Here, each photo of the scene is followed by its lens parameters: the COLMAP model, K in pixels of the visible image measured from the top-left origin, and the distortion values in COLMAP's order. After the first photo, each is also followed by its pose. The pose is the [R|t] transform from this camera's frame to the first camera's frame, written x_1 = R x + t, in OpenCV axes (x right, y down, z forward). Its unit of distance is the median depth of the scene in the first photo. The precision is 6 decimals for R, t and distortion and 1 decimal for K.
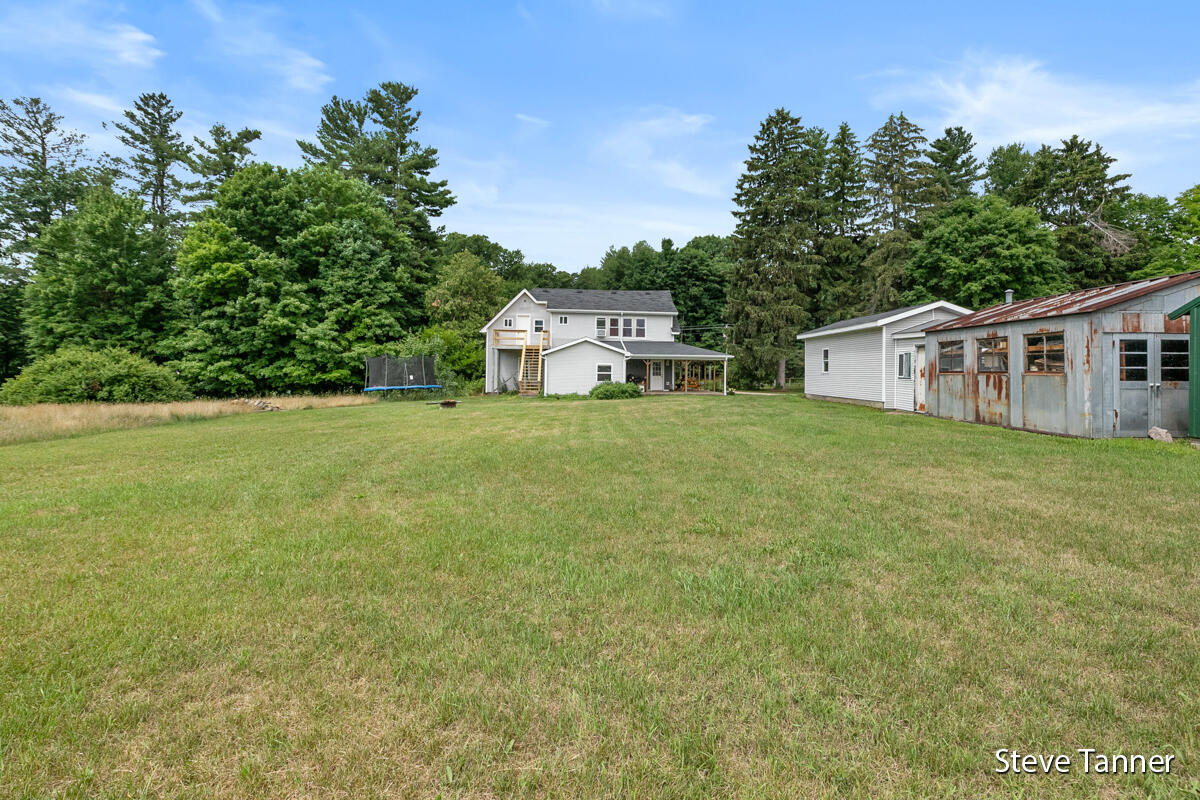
lens RADIAL K [[572.4, 0, 587.3], [0, 572.4, 362.4], [0, 0, 1]] dist [-0.009895, 0.000391]
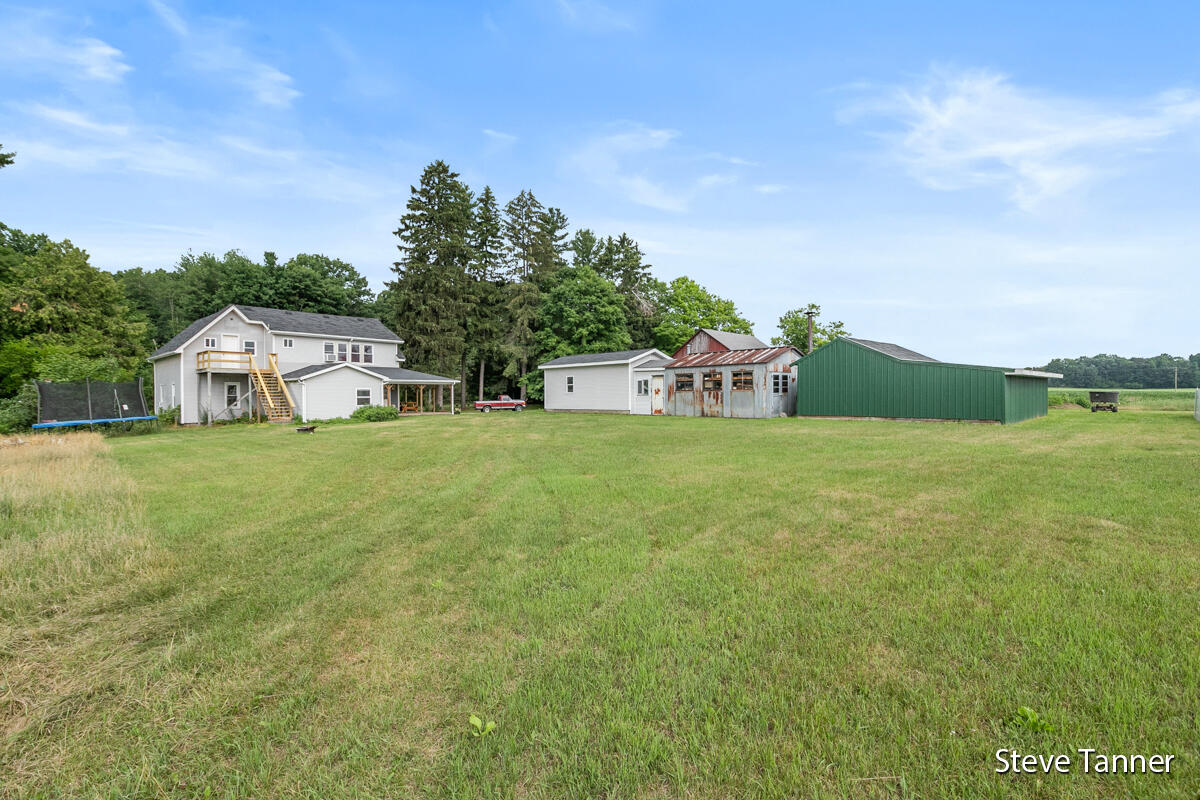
lens RADIAL K [[572.4, 0, 608.8], [0, 572.4, 394.9], [0, 0, 1]] dist [-0.009895, 0.000391]
pose [[0.707813, -0.015074, 0.706239, -0.254828], [0.005852, 0.999863, 0.015476, 0.000346], [-0.706375, -0.006821, 0.707805, -0.035666]]
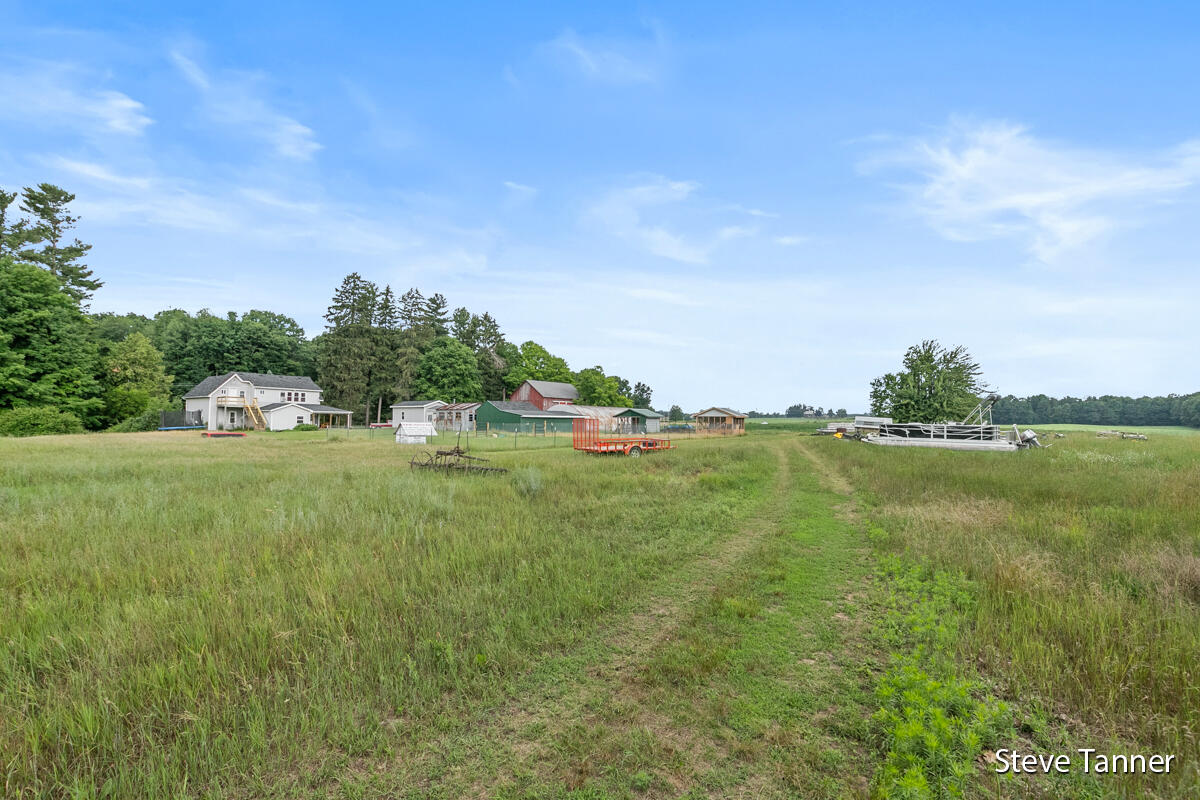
lens RADIAL K [[572.4, 0, 608.6], [0, 572.4, 398.2], [0, 0, 1]] dist [-0.009895, 0.000391]
pose [[0.637082, 0.029843, 0.770218, -0.589819], [-0.015503, 0.999544, -0.025906, -0.016614], [-0.770640, 0.004564, 0.637255, -0.849408]]
